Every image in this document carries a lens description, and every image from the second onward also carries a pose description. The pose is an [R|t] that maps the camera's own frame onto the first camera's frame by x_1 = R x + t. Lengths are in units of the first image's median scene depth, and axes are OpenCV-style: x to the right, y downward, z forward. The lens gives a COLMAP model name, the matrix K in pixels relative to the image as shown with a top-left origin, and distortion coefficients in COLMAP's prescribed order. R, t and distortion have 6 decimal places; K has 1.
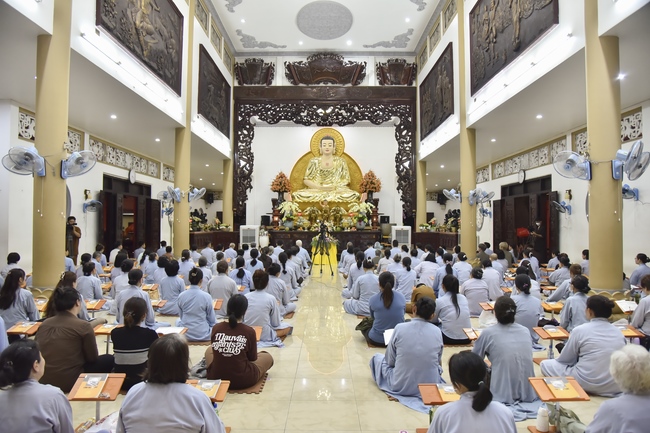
lens RADIAL K [[457.6, 0, 326.4], [0, 457.6, 219.9], [0, 0, 1]] dist [-0.028430, -0.001343]
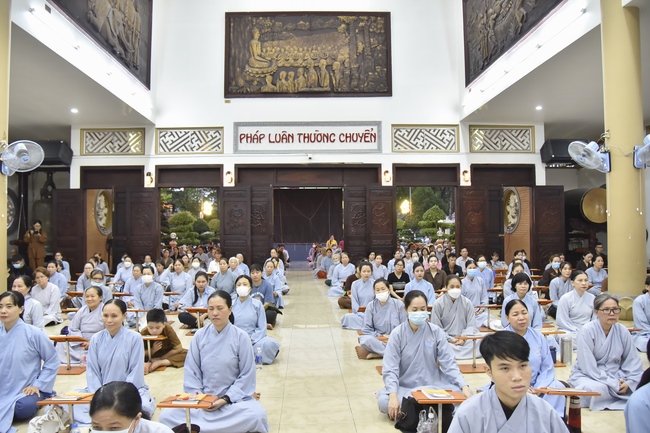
lens RADIAL K [[457.6, 0, 324.3], [0, 457.6, 216.4], [0, 0, 1]] dist [-0.028430, -0.001343]
pose [[0.999526, -0.005216, 0.030339, 0.000860], [0.005568, 0.999918, -0.011514, 0.001814], [-0.030277, 0.011677, 0.999473, 0.115145]]
